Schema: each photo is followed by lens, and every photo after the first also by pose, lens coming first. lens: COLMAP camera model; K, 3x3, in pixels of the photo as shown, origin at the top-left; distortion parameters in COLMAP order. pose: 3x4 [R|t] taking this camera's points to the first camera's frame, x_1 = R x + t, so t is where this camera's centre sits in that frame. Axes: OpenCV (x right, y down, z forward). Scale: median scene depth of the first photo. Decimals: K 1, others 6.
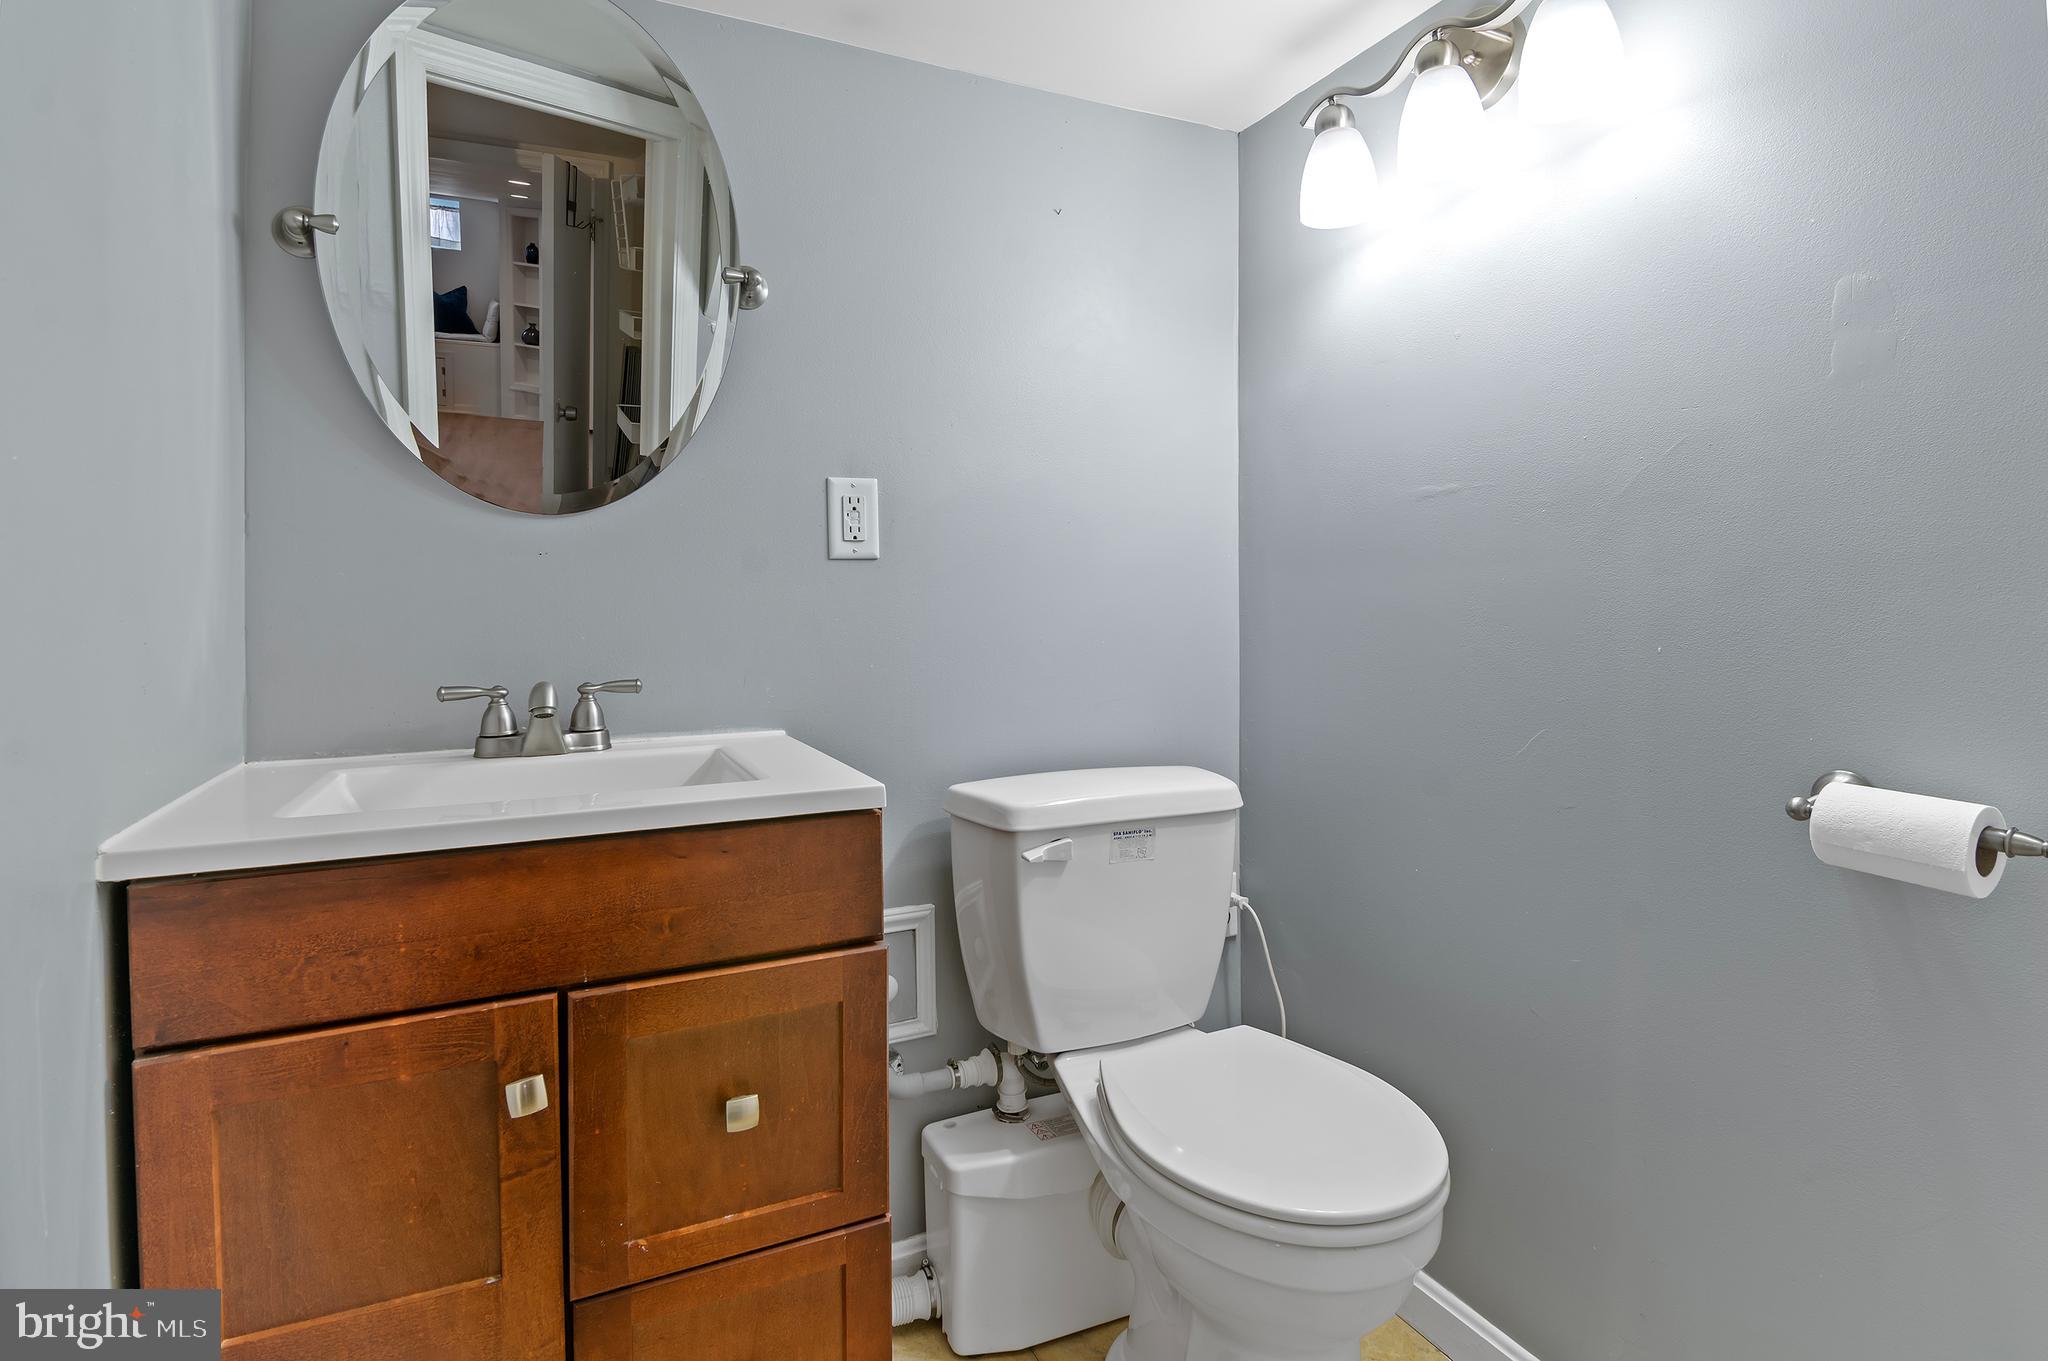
lens RADIAL K [[1040.4, 0, 1035.9], [0, 1040.4, 659.2], [0, 0, 1]] dist [-0.002742, -0.009808]
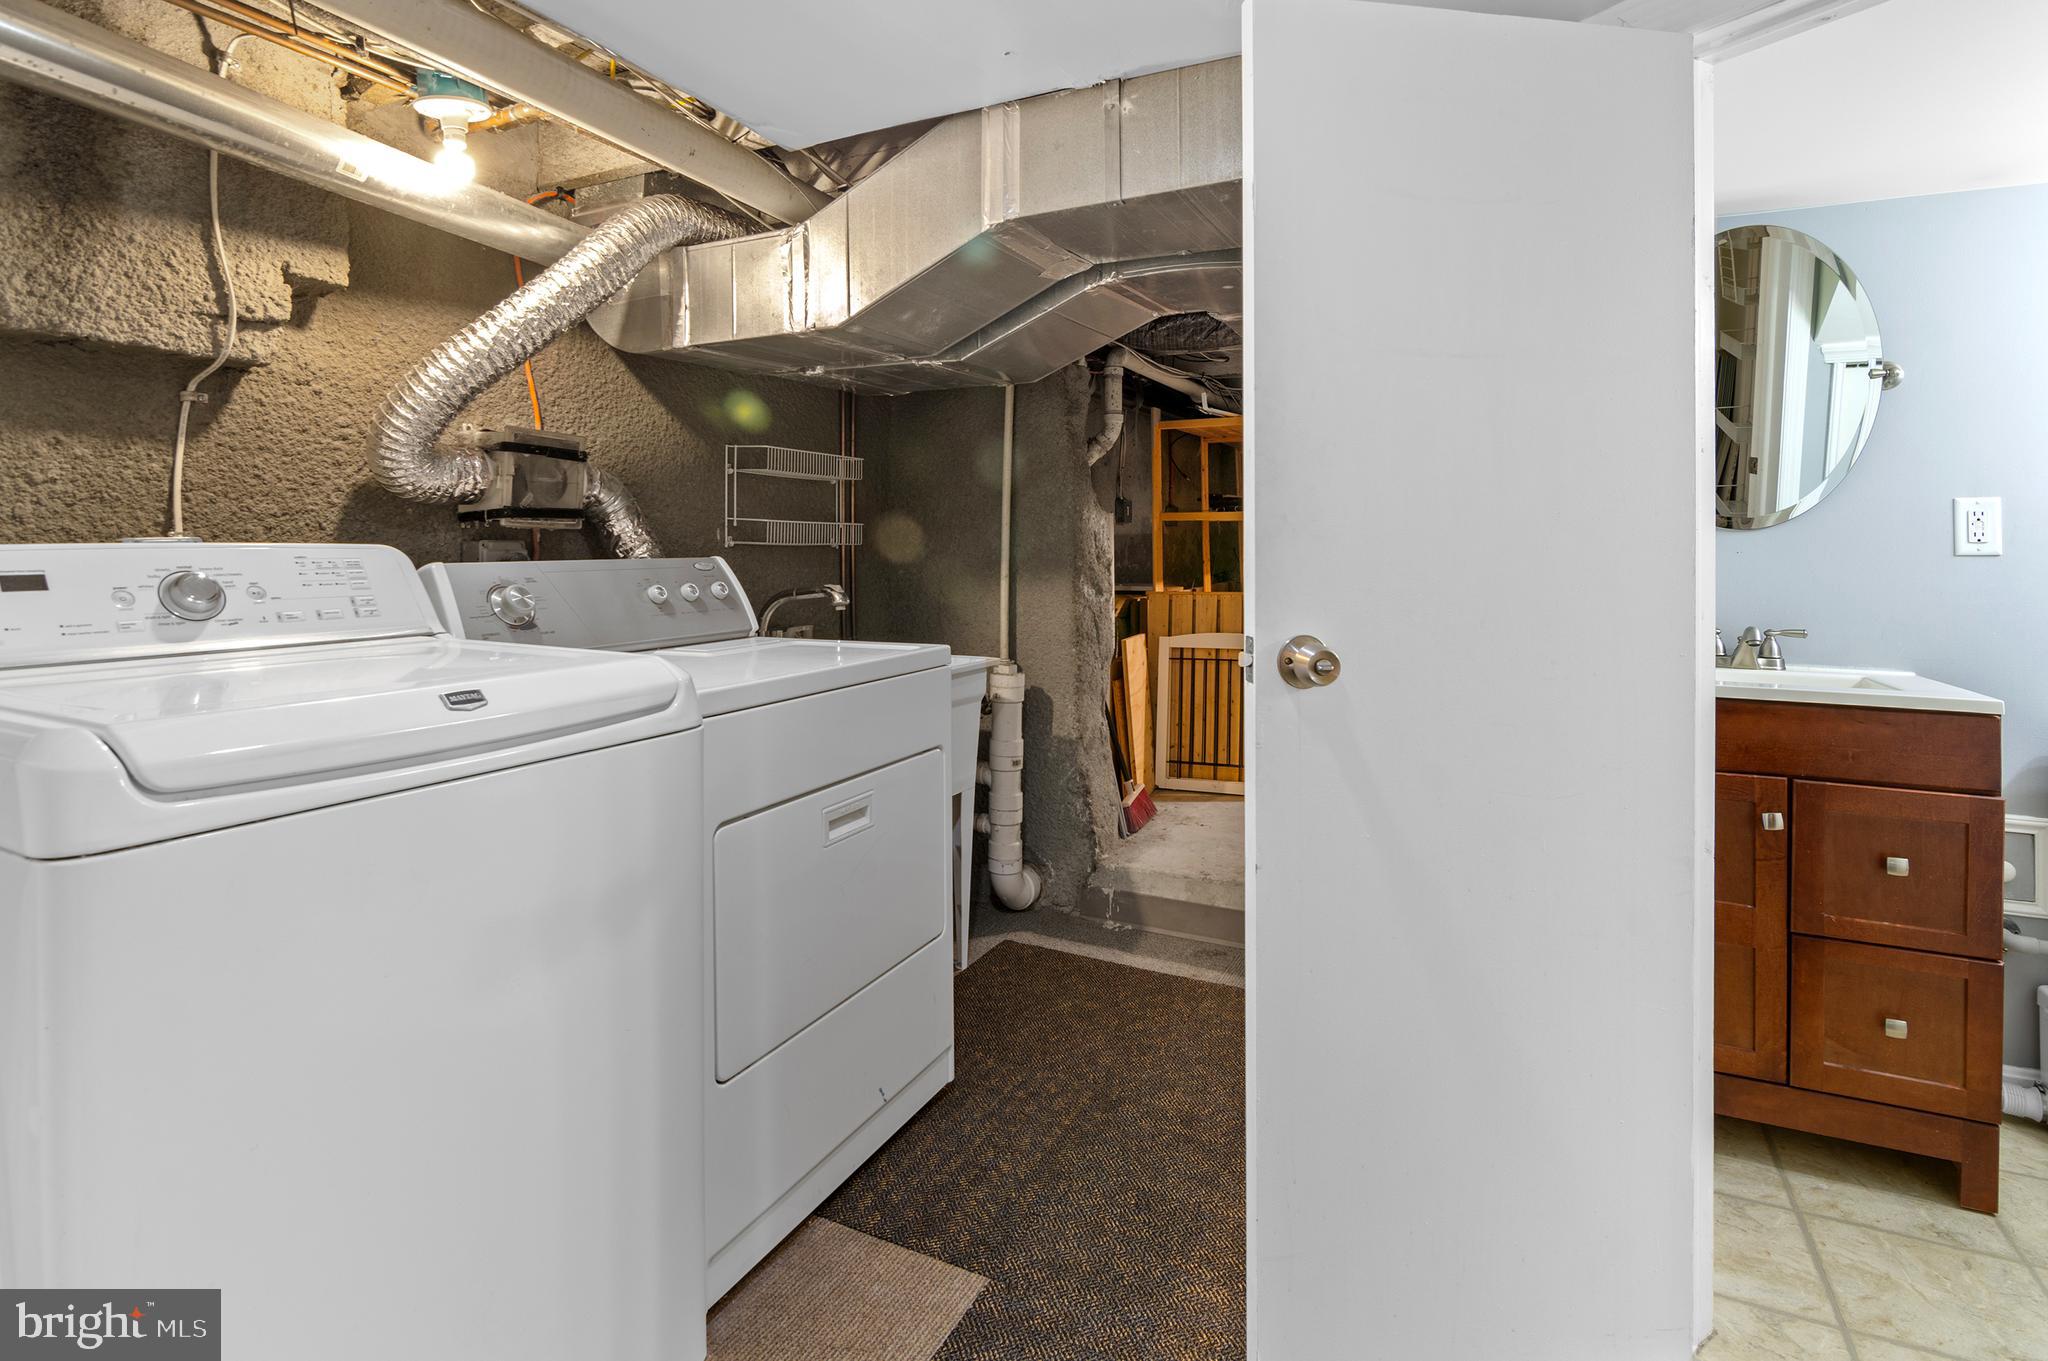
lens RADIAL K [[1075.1, 0, 1020.3], [0, 1075.1, 532.9], [0, 0, 1]] dist [-0.002729, 0.000655]
pose [[0.630254, 0.001789, -0.776387, 0.200528], [-0.062195, 0.996900, -0.048192, 0.033279], [0.773894, 0.078661, 0.628411, -1.356227]]
